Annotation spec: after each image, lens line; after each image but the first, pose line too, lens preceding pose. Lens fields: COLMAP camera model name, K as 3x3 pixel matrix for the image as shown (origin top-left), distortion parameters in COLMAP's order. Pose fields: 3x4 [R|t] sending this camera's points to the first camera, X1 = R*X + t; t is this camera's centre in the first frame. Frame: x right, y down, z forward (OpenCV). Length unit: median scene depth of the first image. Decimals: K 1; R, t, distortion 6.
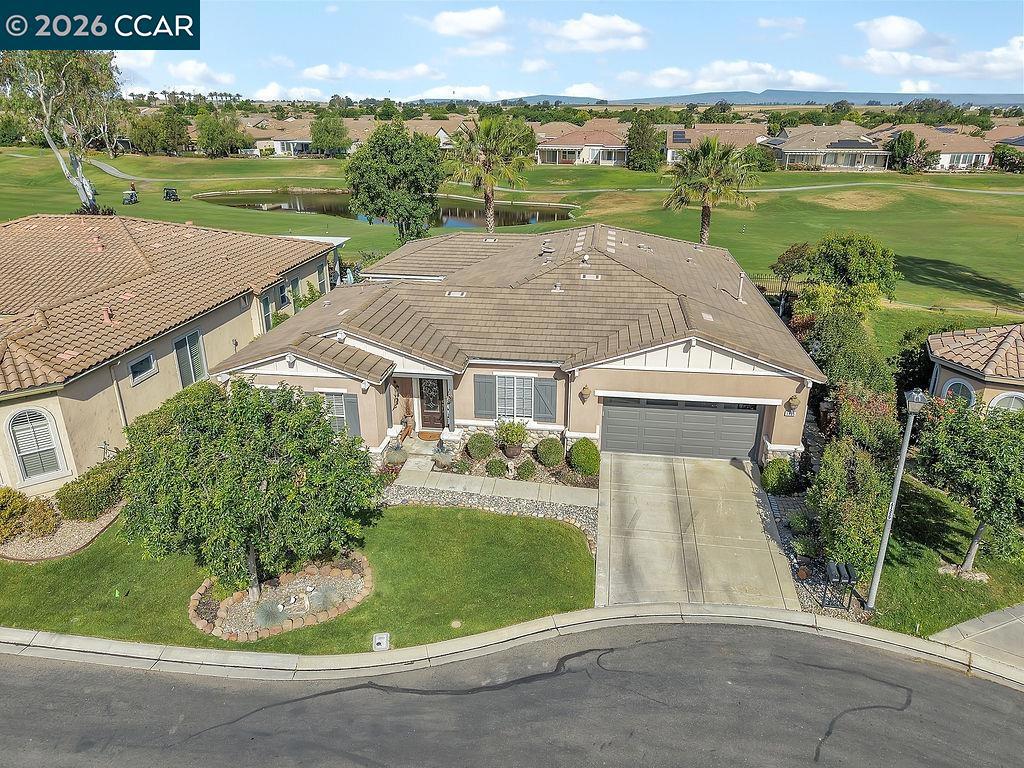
lens RADIAL K [[700.1, 0, 512.0], [0, 700.1, 384.0], [0, 0, 1]] dist [0.030287, -0.031465]
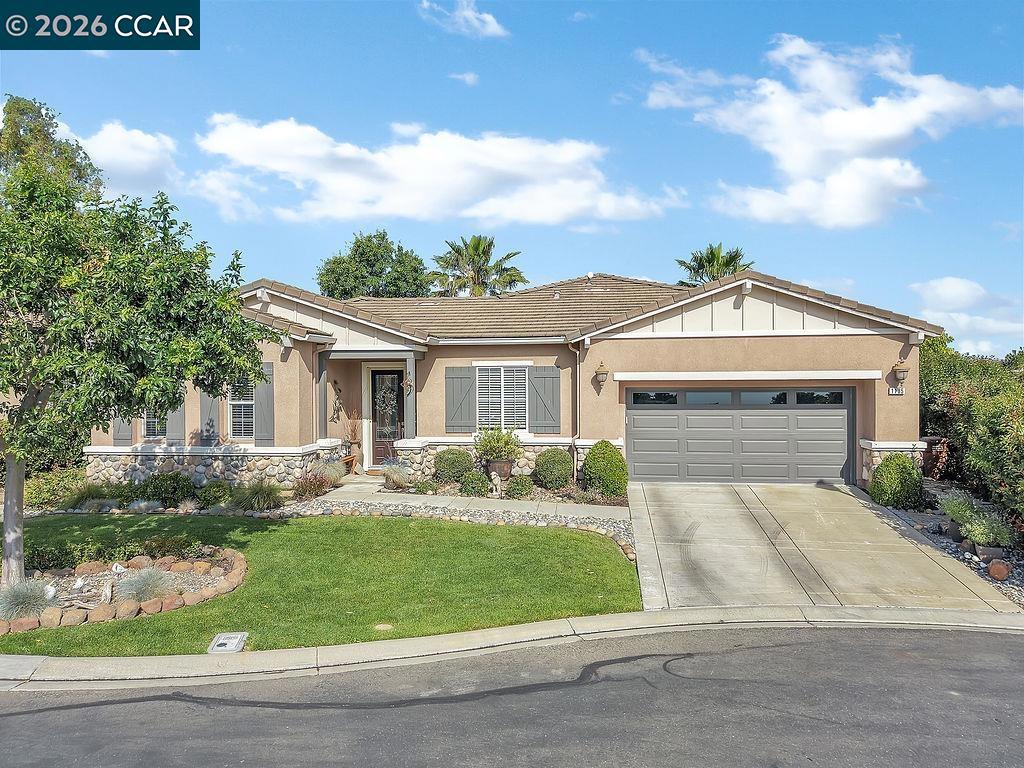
lens RADIAL K [[700.4, 0, 512.0], [0, 700.4, 384.0], [0, 0, 1]] dist [0.008559, -0.002718]
pose [[0.999962, -0.005757, 0.006583, 0.010464], [0.007745, 0.932631, -0.360750, 0.282049], [-0.004063, 0.360787, 0.932639, 0.349556]]
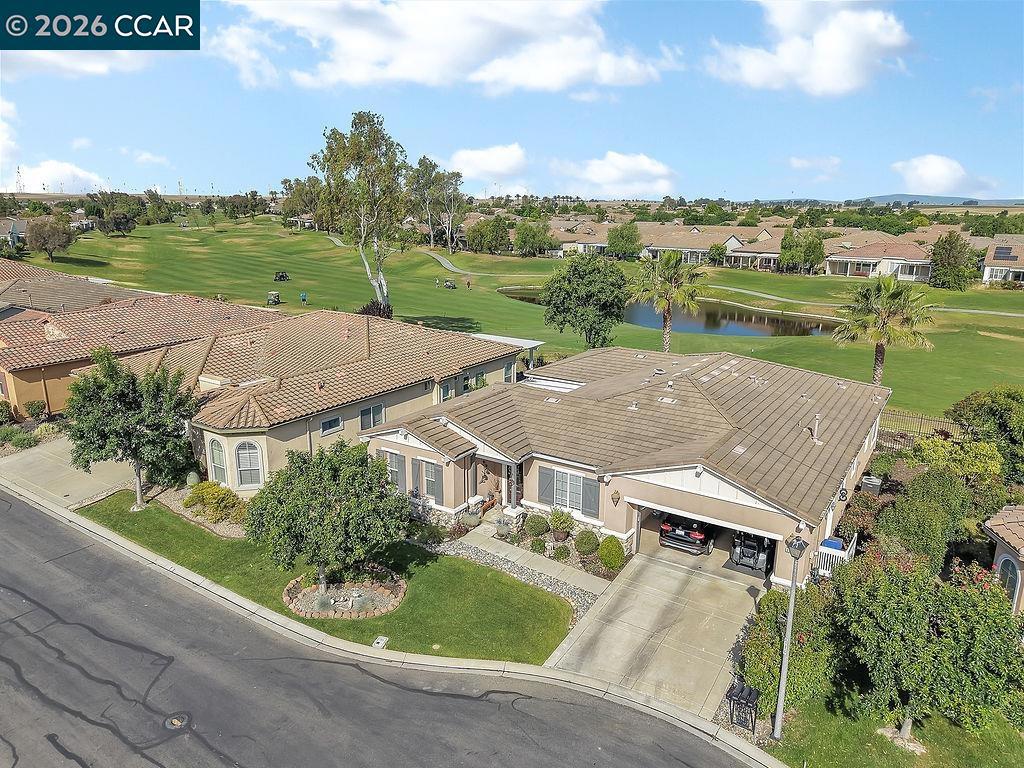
lens RADIAL K [[700.1, 0, 512.0], [0, 700.1, 384.0], [0, 0, 1]] dist [0.030287, -0.031465]
pose [[0.902016, 0.113428, -0.416535, 0.427857], [-0.165320, 0.982072, -0.090571, -0.039340], [0.398794, 0.150558, 0.904597, -0.174624]]
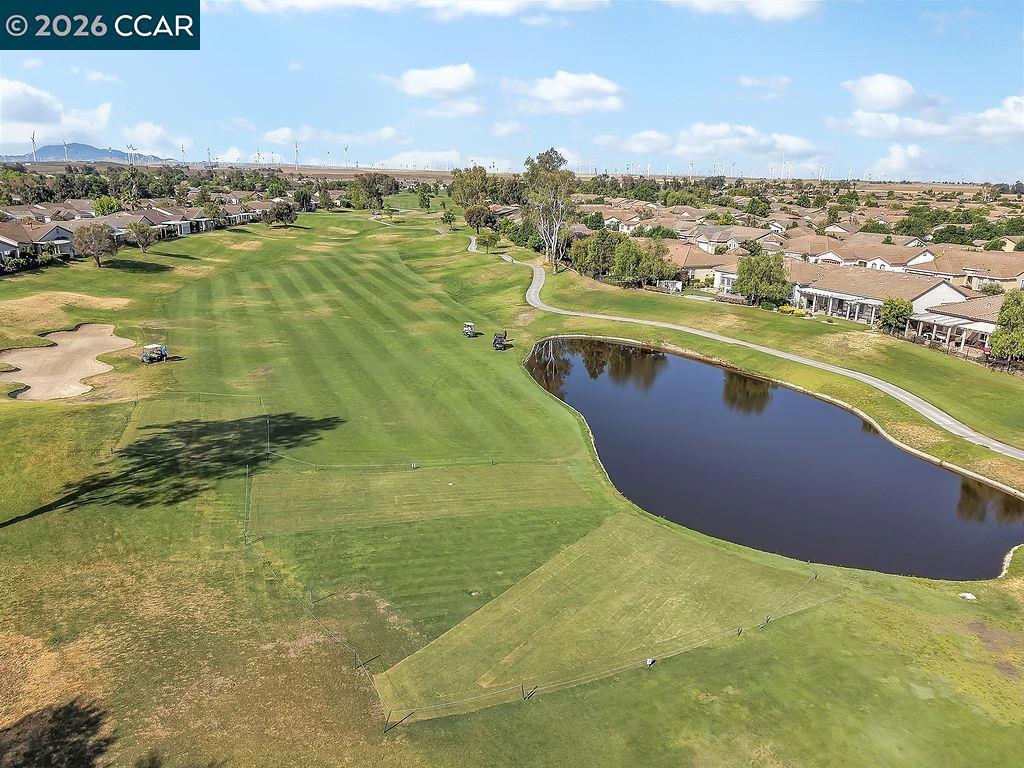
lens RADIAL K [[700.1, 0, 512.0], [0, 700.1, 384.0], [0, 0, 1]] dist [0.030287, -0.031465]
pose [[0.672171, 0.224527, -0.705531, 0.760792], [-0.293405, 0.955672, 0.024600, -1.239443], [0.679780, 0.190471, 0.708252, 2.089154]]
